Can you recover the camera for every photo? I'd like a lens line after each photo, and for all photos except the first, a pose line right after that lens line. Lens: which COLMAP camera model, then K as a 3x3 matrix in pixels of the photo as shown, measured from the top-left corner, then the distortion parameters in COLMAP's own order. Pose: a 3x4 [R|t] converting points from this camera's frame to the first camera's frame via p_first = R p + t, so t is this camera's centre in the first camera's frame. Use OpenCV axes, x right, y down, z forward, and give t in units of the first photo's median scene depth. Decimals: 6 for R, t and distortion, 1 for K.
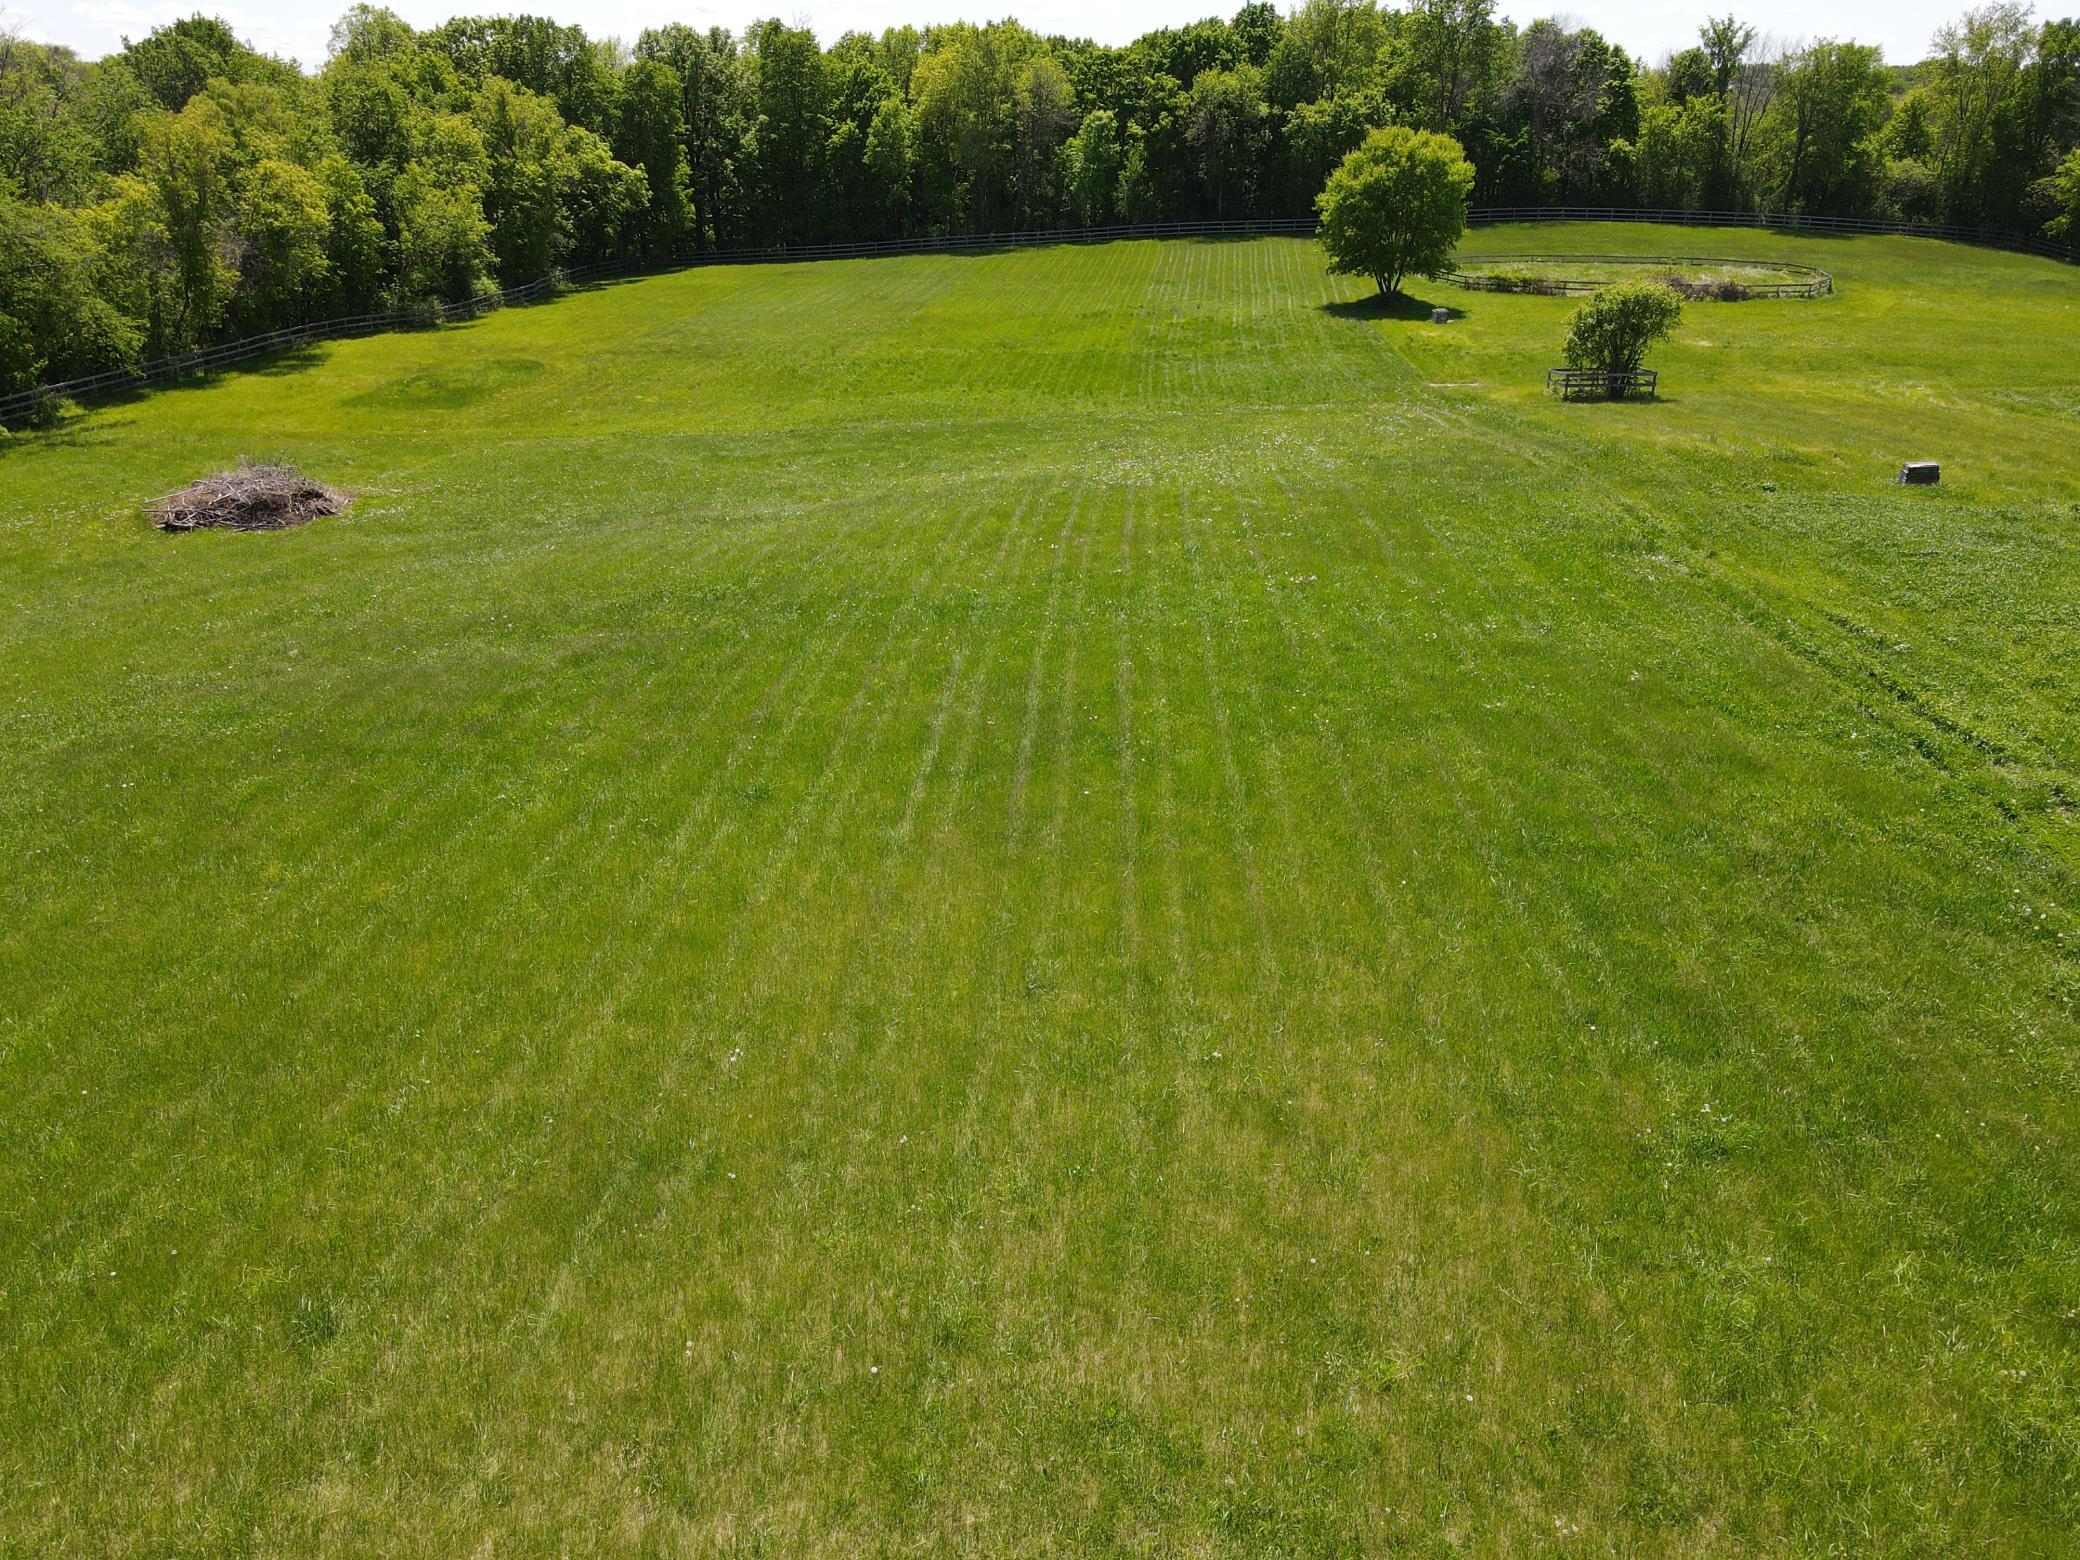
lens RADIAL K [[1529.6, 0, 1047.0], [0, 1529.6, 784.0], [0, 0, 1]] dist [-0.003023, 0.033813]
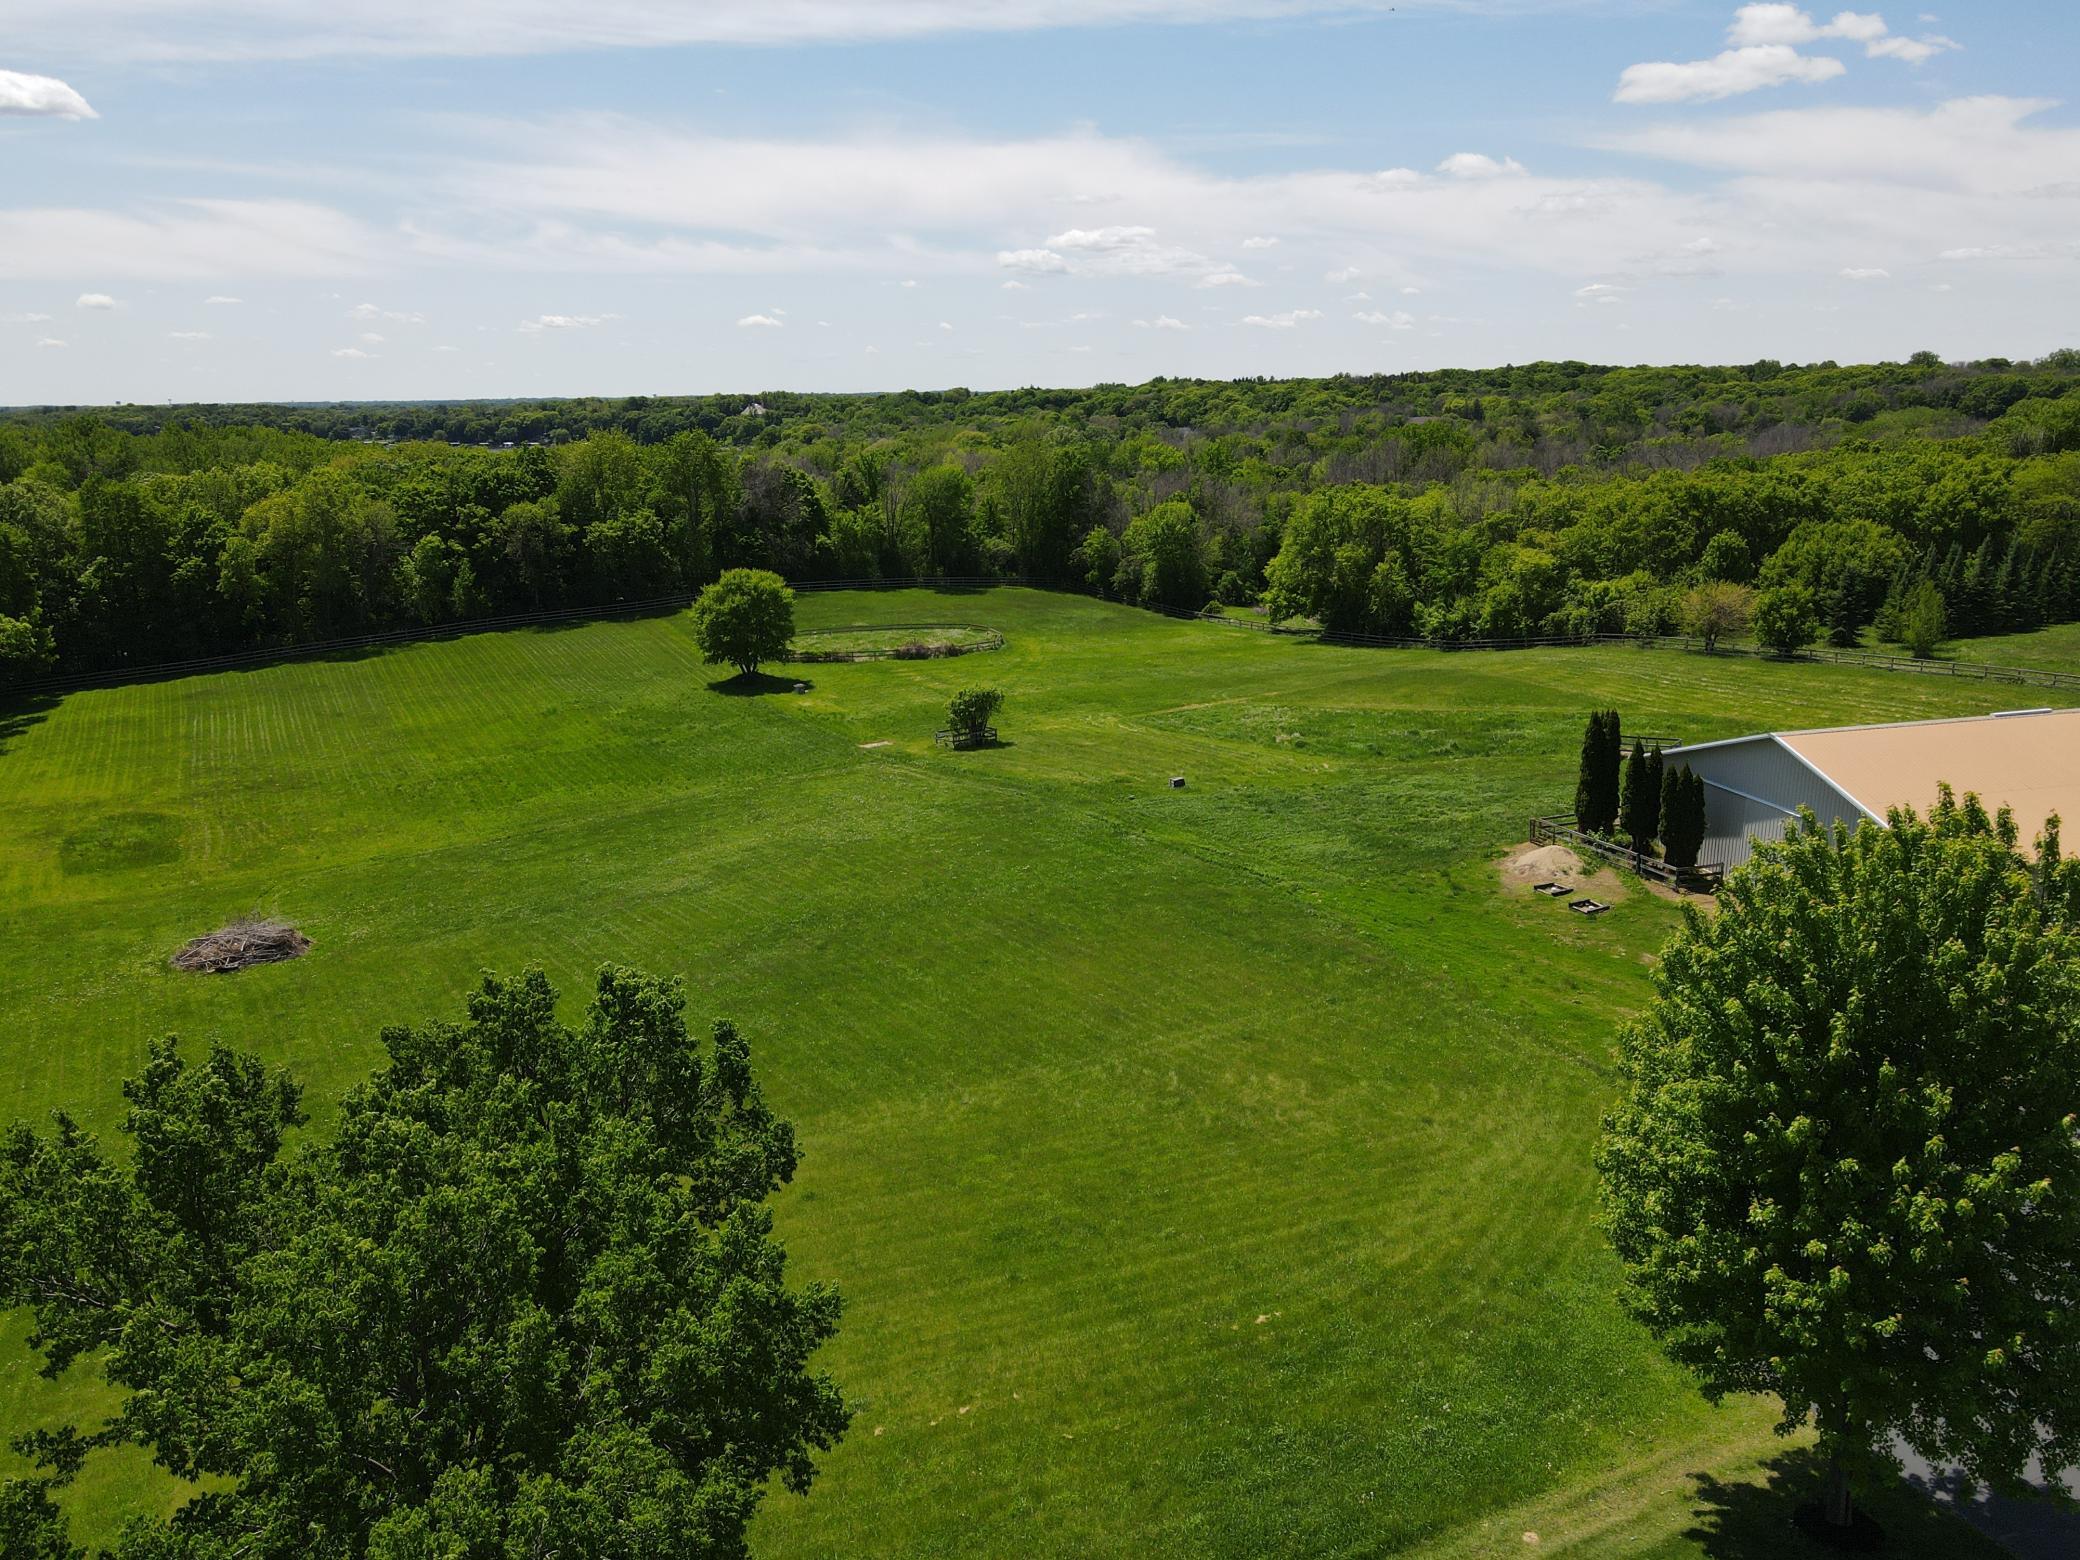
lens RADIAL K [[1529.6, 0, 1047.0], [0, 1529.6, 784.0], [0, 0, 1]] dist [-0.003023, 0.033813]
pose [[0.837411, -0.143293, 0.527457, -0.229486], [0.234316, 0.965964, -0.109588, 0.003056], [-0.493801, 0.215362, 0.842484, -0.241065]]
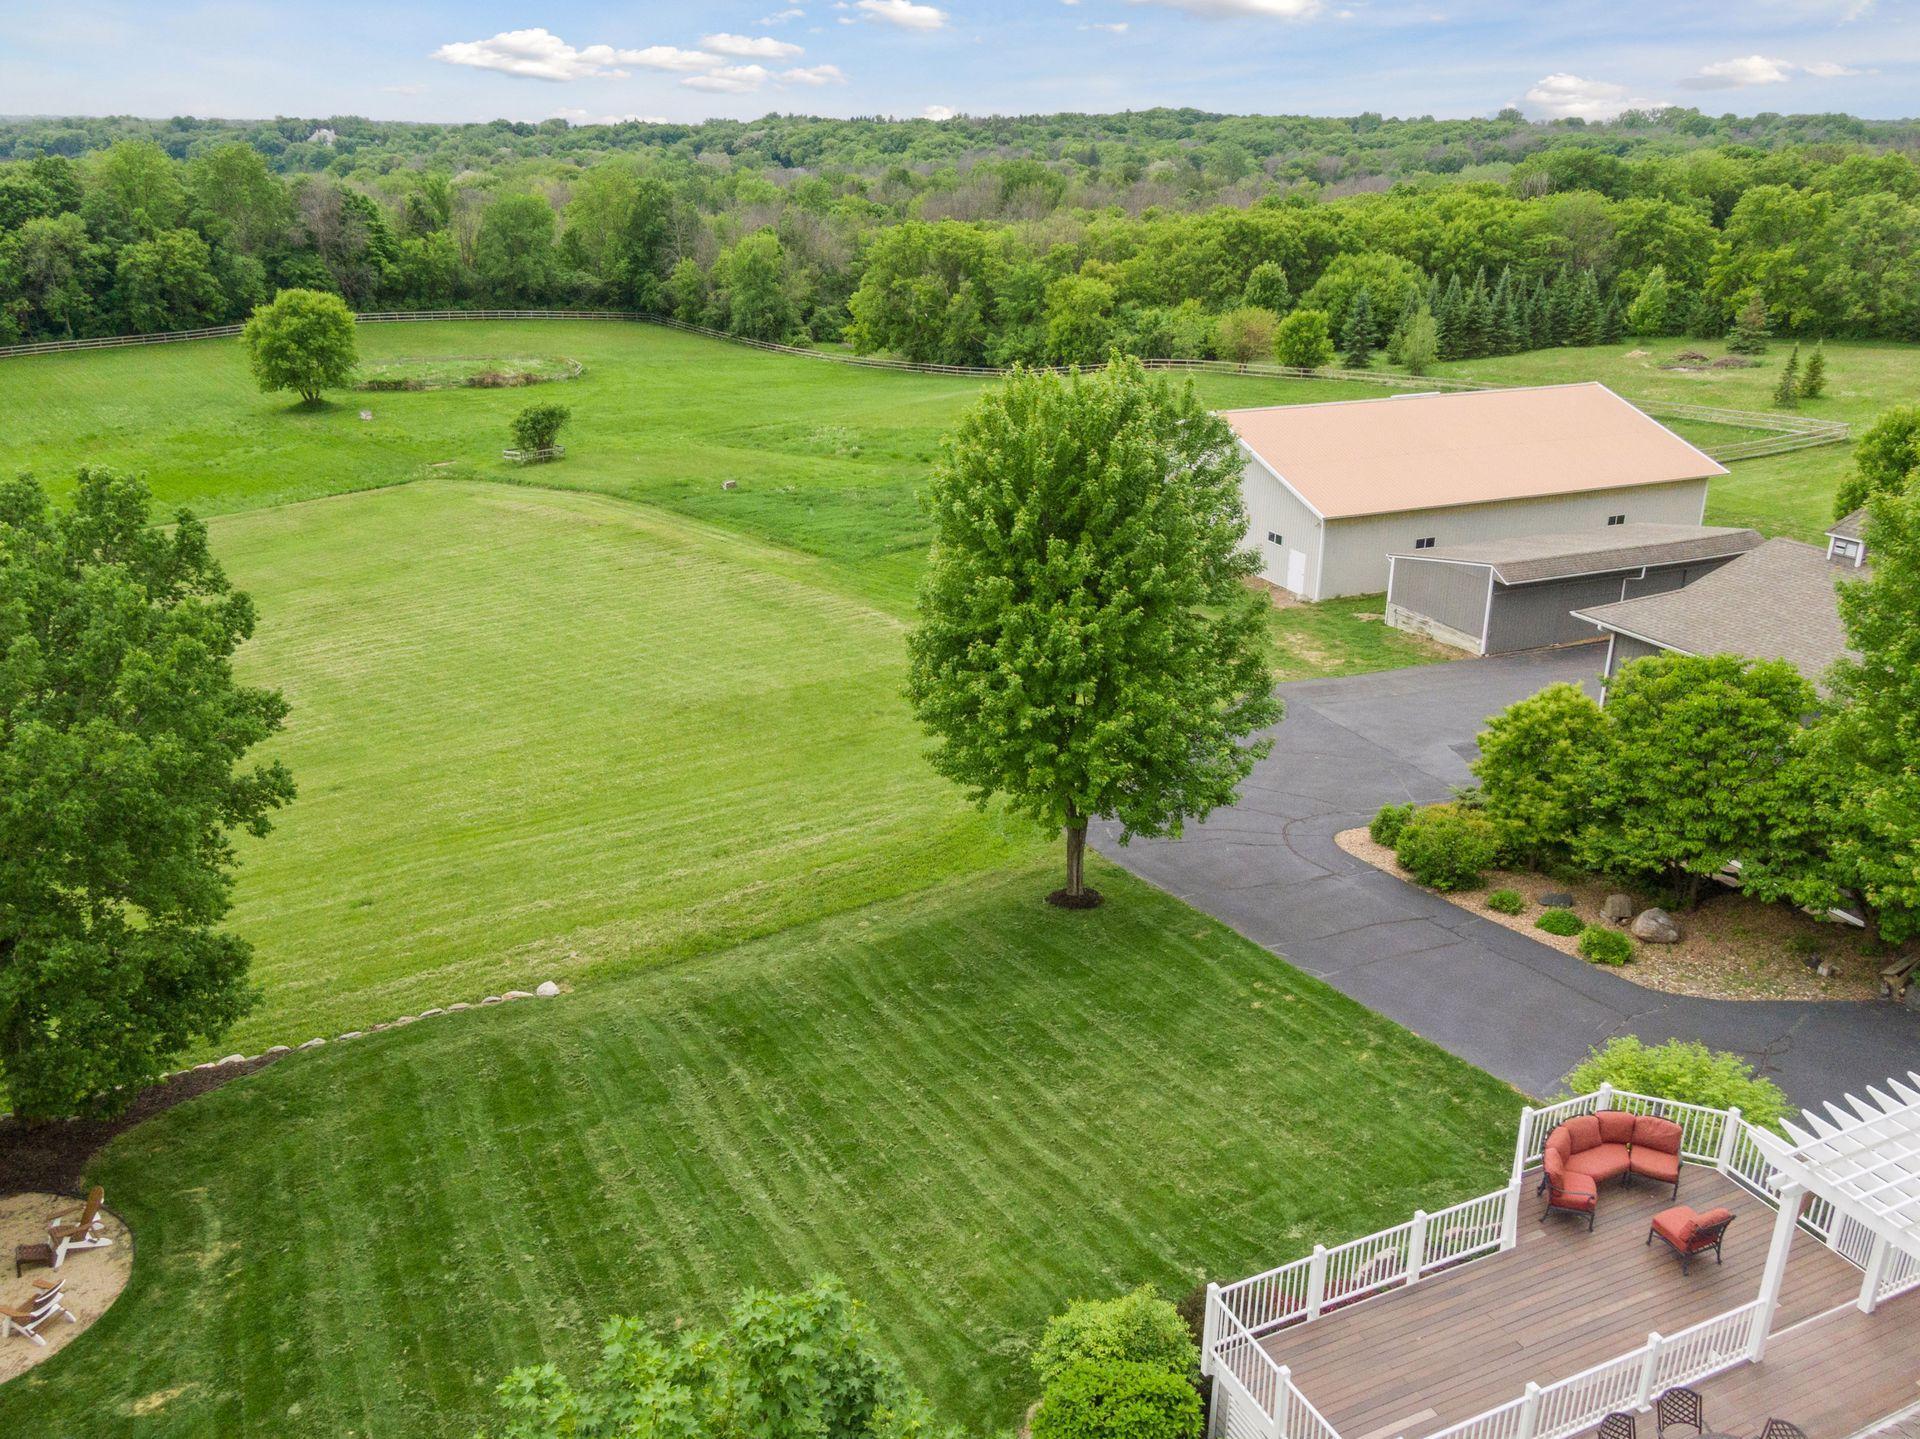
lens RADIAL K [[1558.3, 0, 955.1], [0, 1558.3, 713.0], [0, 0, 1]] dist [0.022552, -0.006025]
pose [[0.728700, -0.227615, 0.645900, -0.243828], [0.268839, 0.962516, 0.035889, 0.044186], [-0.629859, 0.147491, 0.762578, -0.304958]]
